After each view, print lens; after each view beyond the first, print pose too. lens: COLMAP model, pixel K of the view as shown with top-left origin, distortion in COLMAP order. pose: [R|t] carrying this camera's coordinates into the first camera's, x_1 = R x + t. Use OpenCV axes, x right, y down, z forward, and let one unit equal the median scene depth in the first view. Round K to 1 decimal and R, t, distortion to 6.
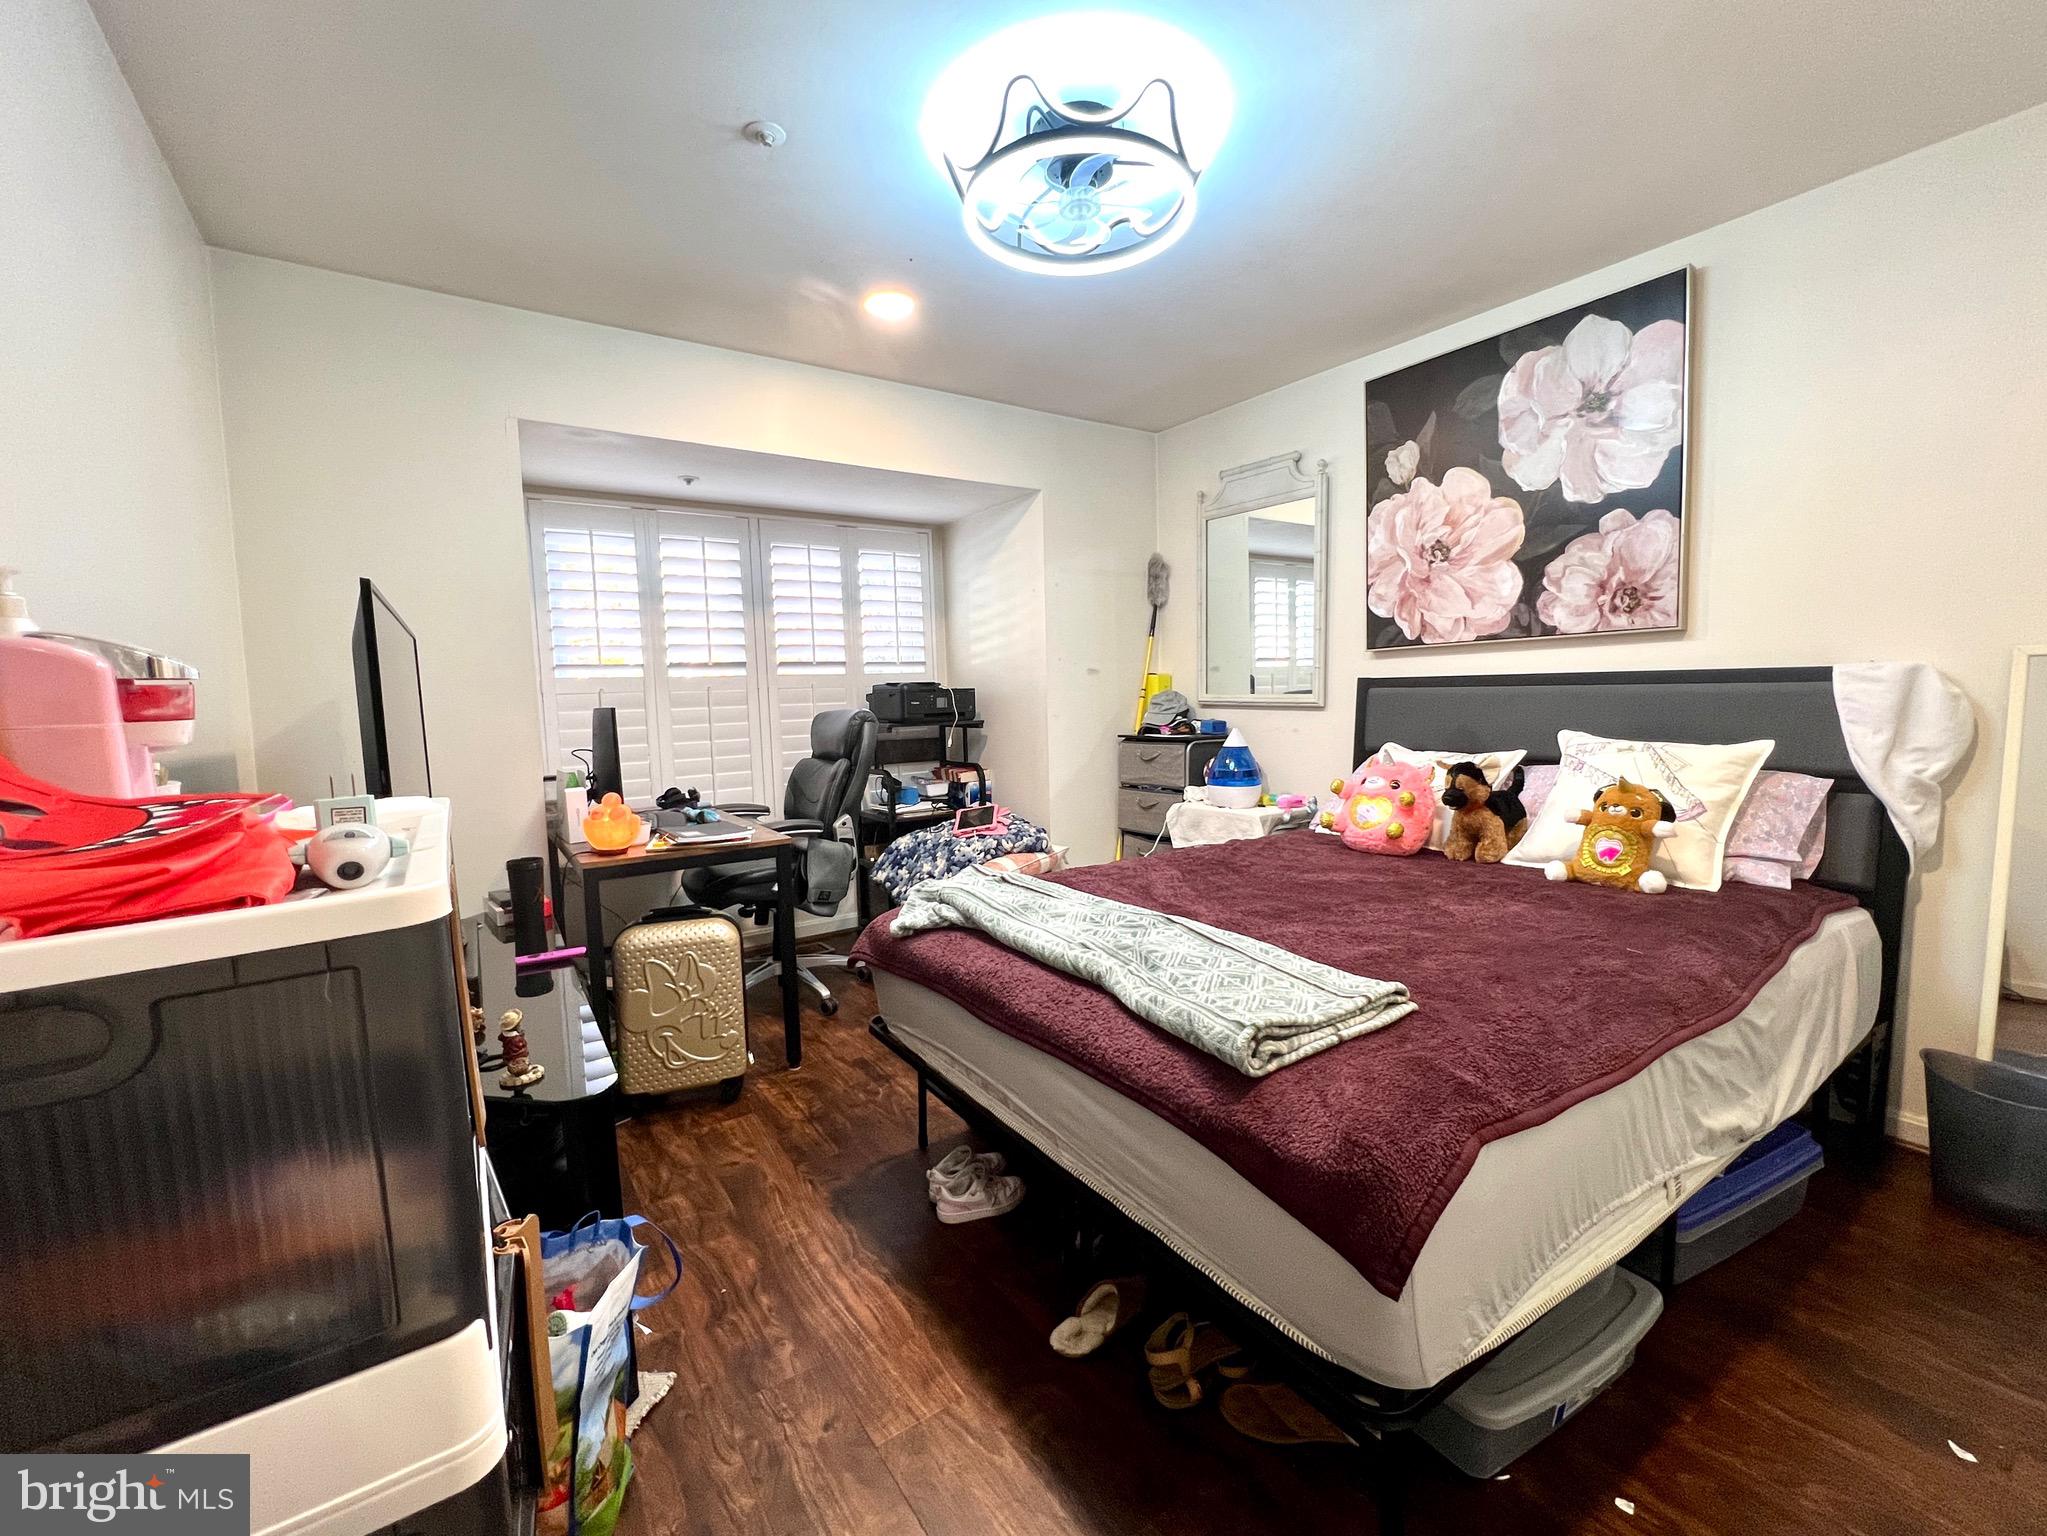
lens RADIAL K [[839.5, 0, 1014.6], [0, 839.5, 765.0], [0, 0, 1]] dist [-0.000111, -0.000595]
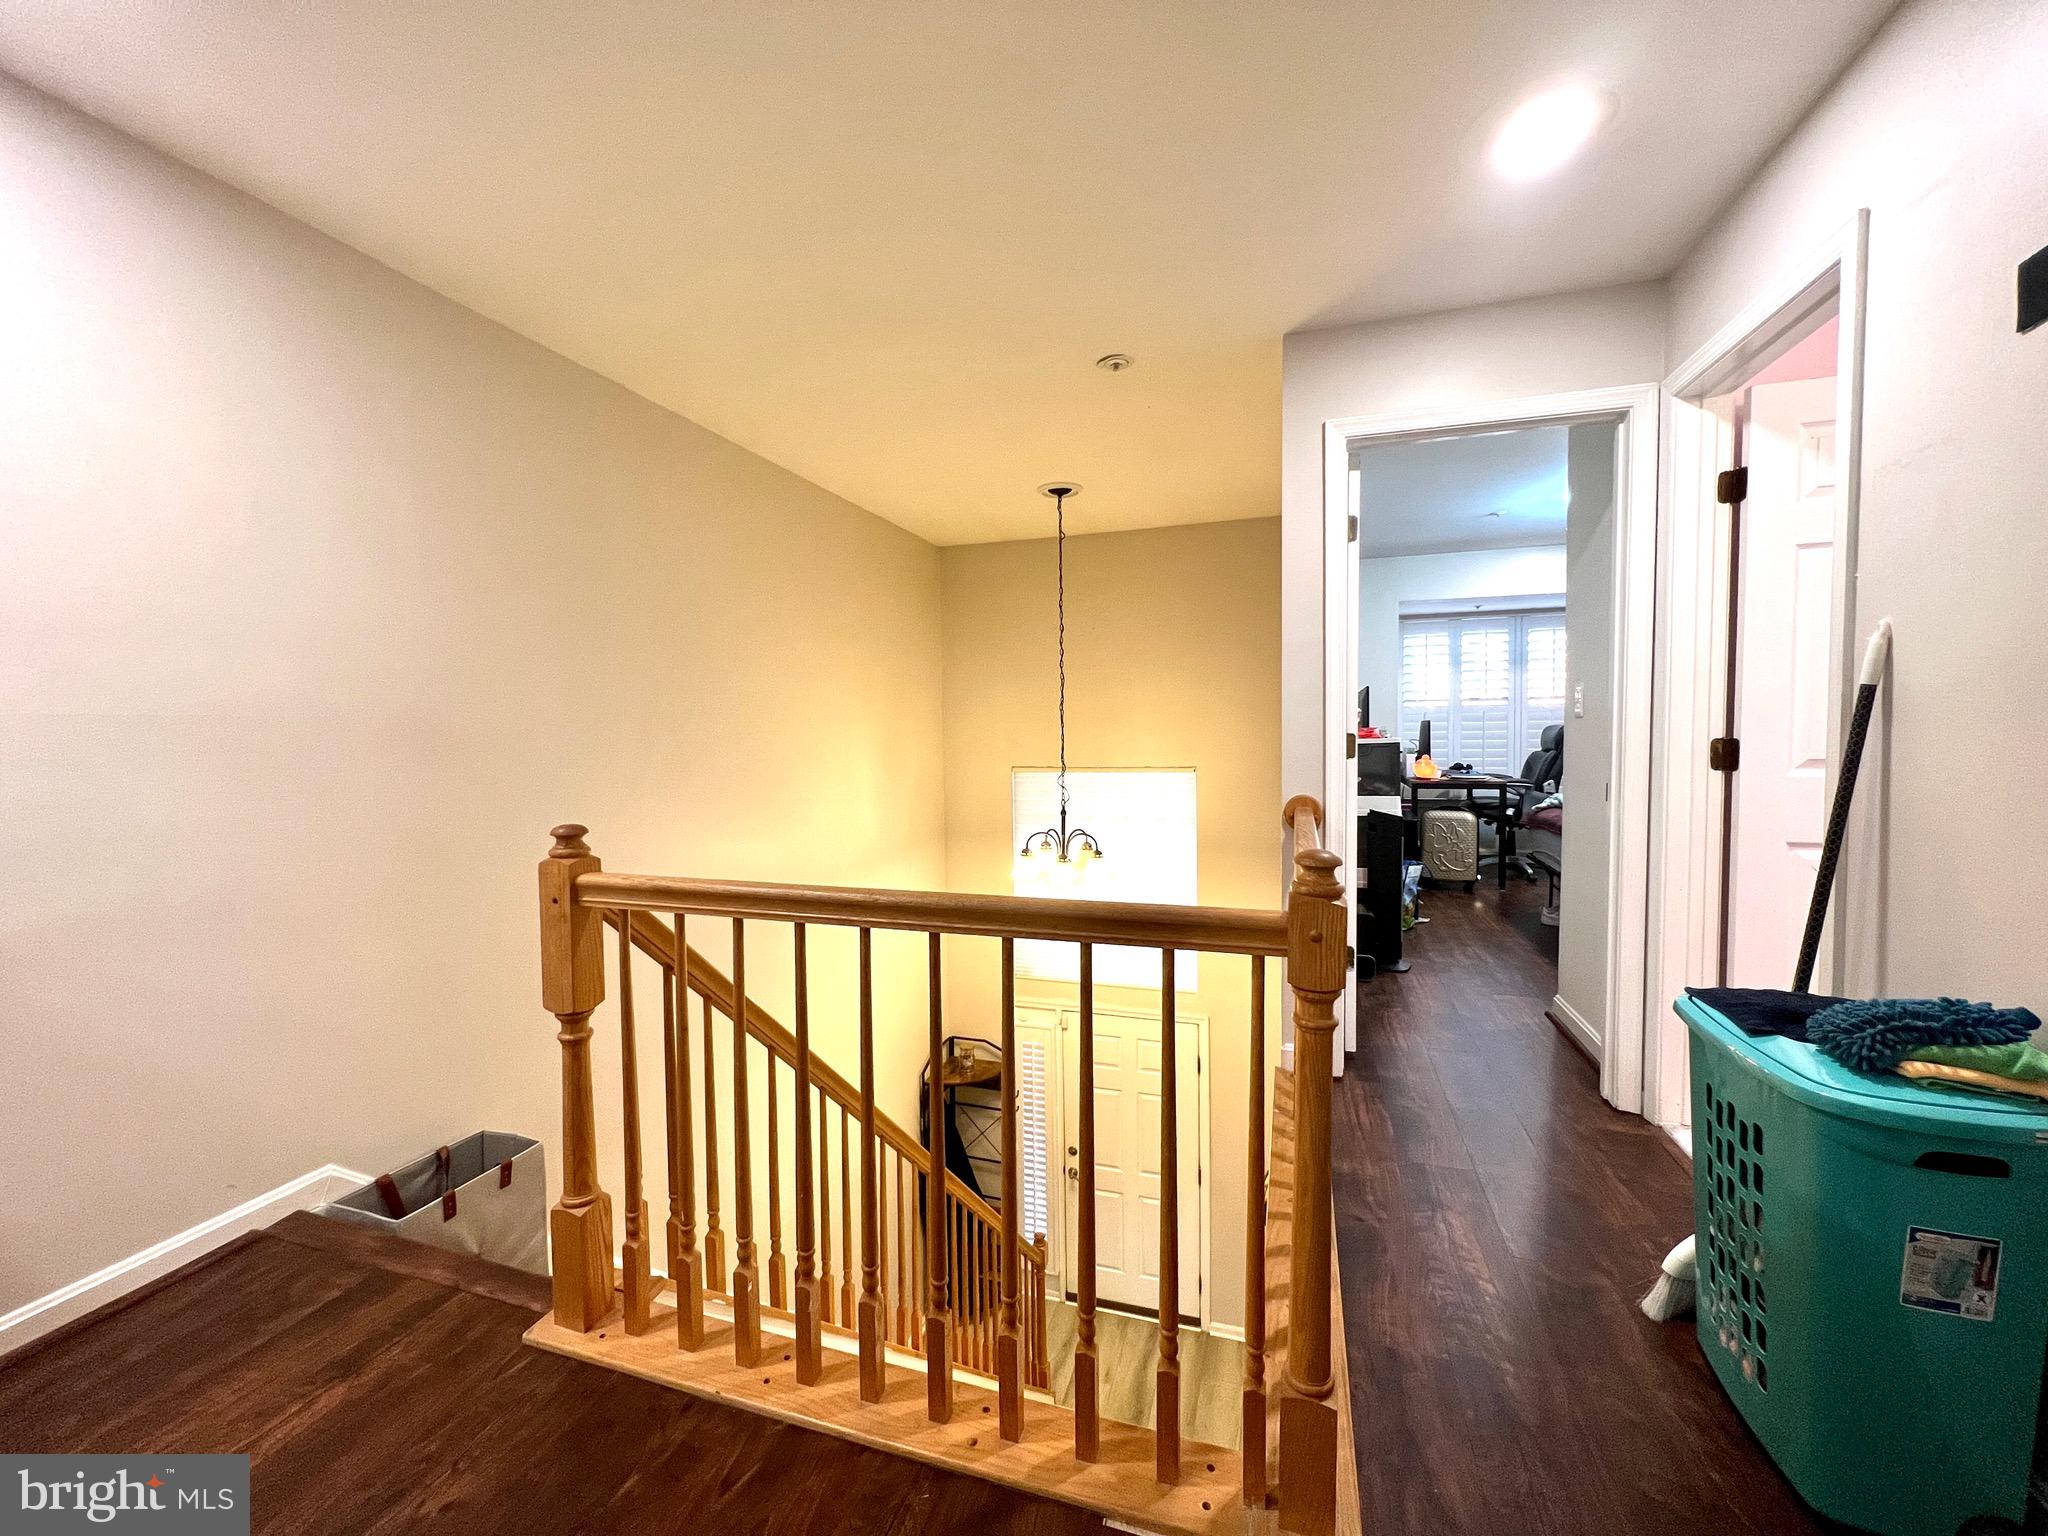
lens RADIAL K [[840.0, 0, 1014.7], [0, 840.0, 761.2], [0, 0, 1]] dist [-0.000111, -0.000595]
pose [[0.610577, 0.052099, -0.790242, 0.510708], [-0.077801, 0.996953, 0.005615, 0.094472], [0.788126, 0.058053, 0.612770, -1.019199]]
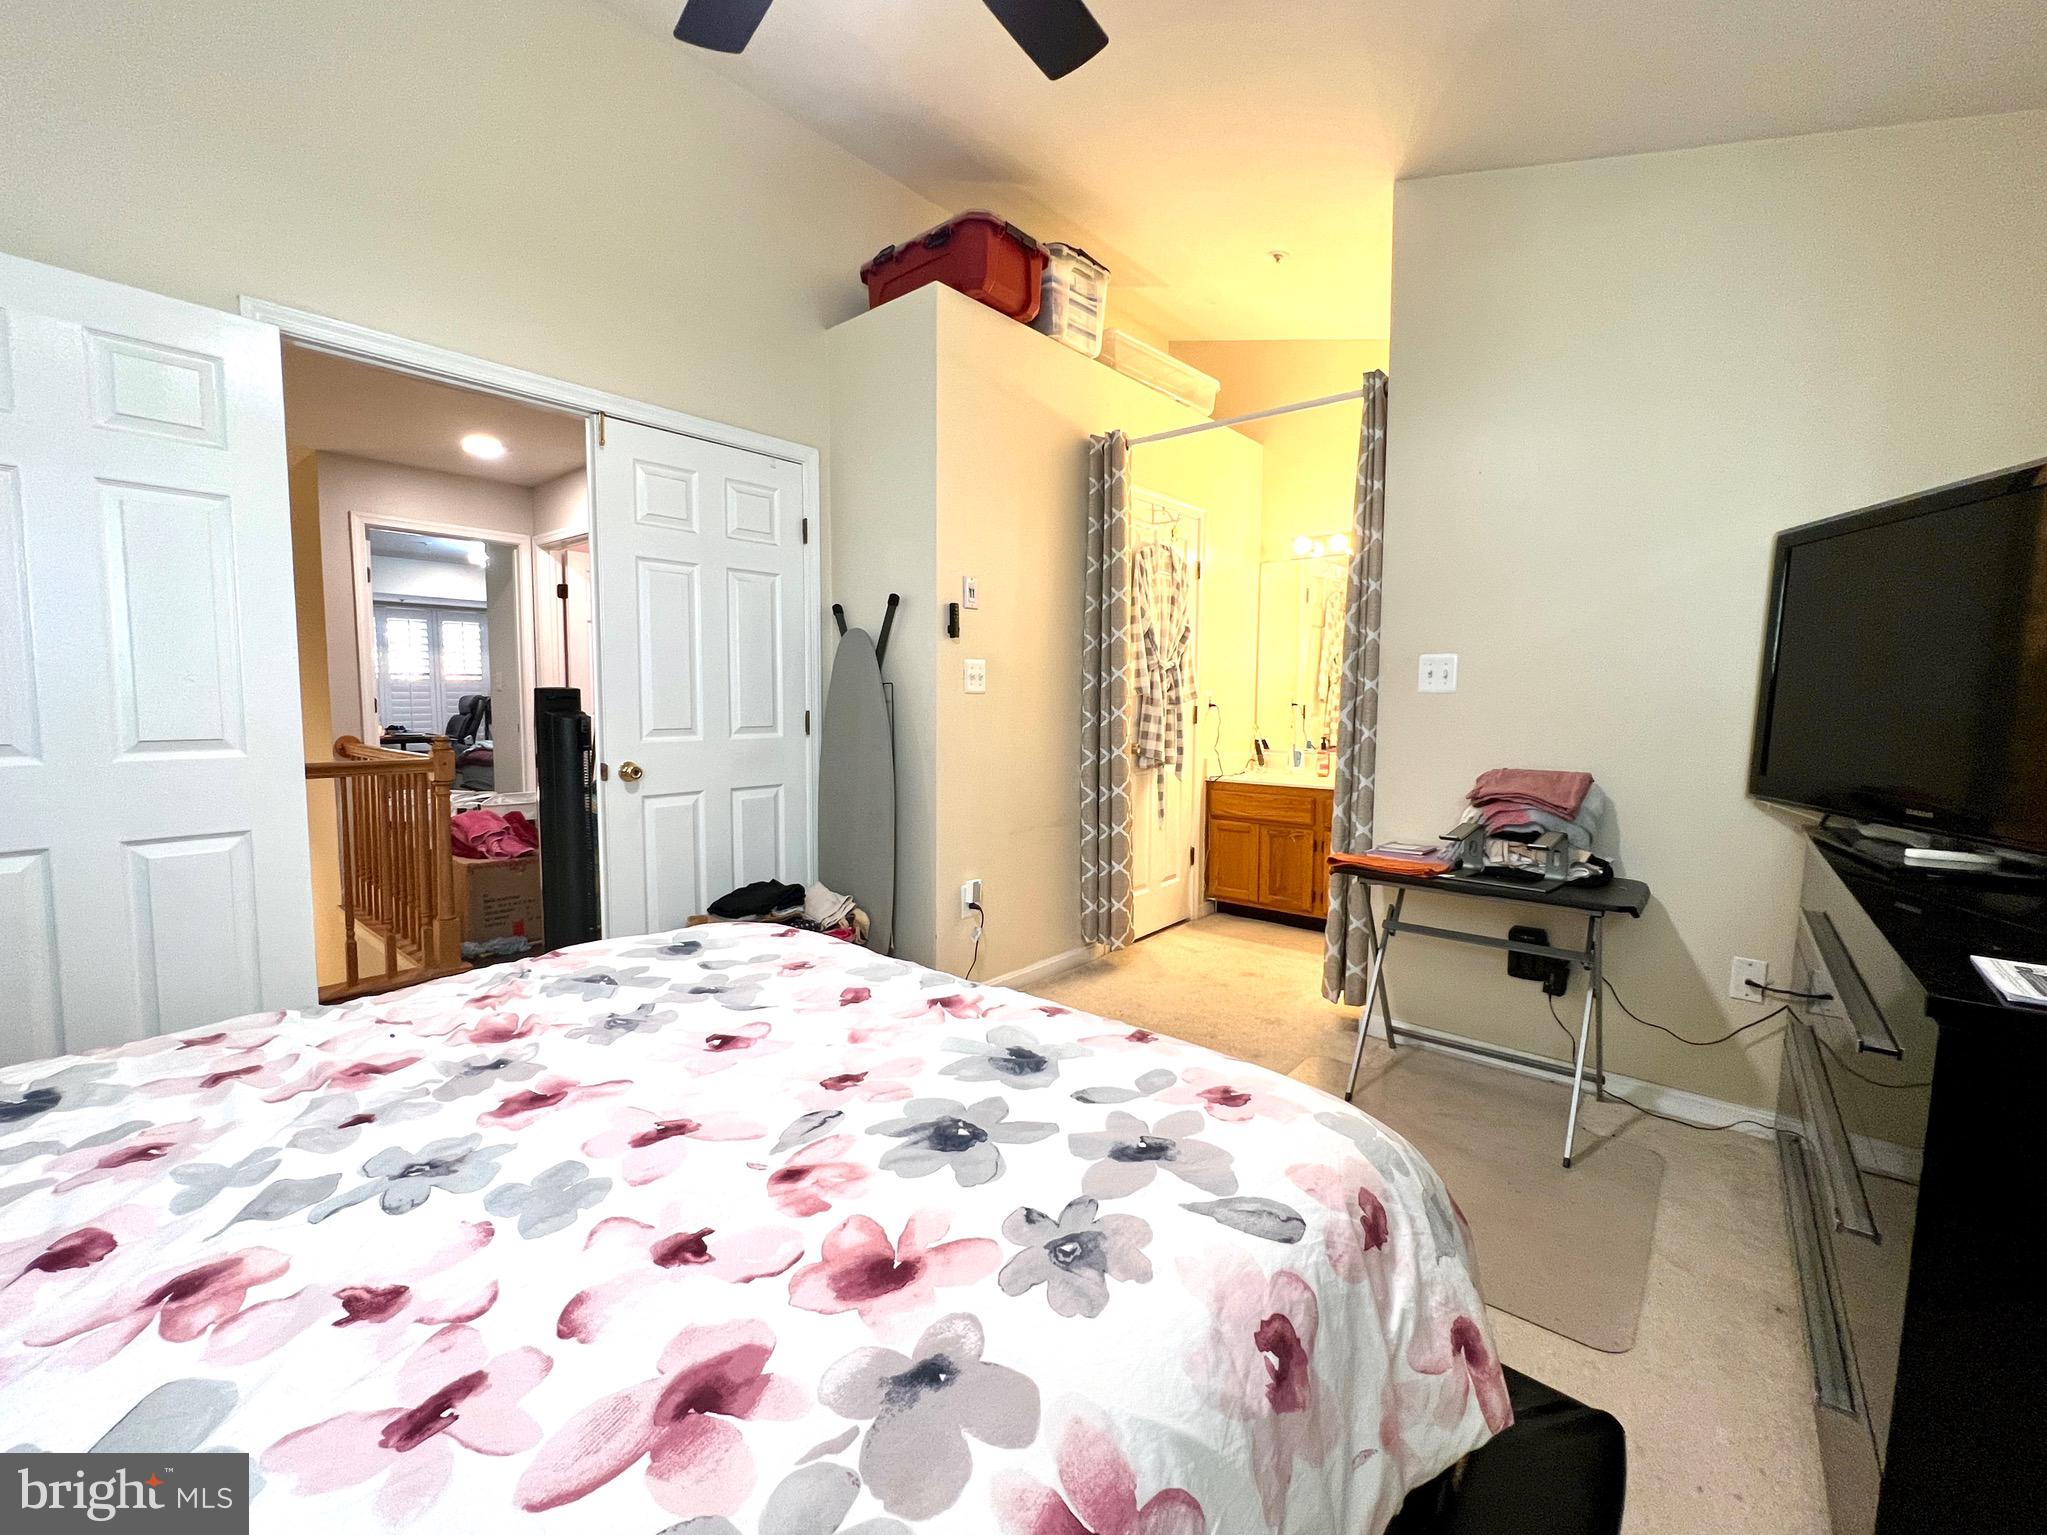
lens RADIAL K [[839.5, 0, 1027.7], [0, 839.5, 762.5], [0, 0, 1]] dist [-0.000111, -0.000595]
pose [[0.964458, 0.010329, 0.264033, 0.711902], [-0.005394, 0.999797, -0.019408, 0.169332], [-0.264179, 0.017294, 0.964318, -1.775344]]
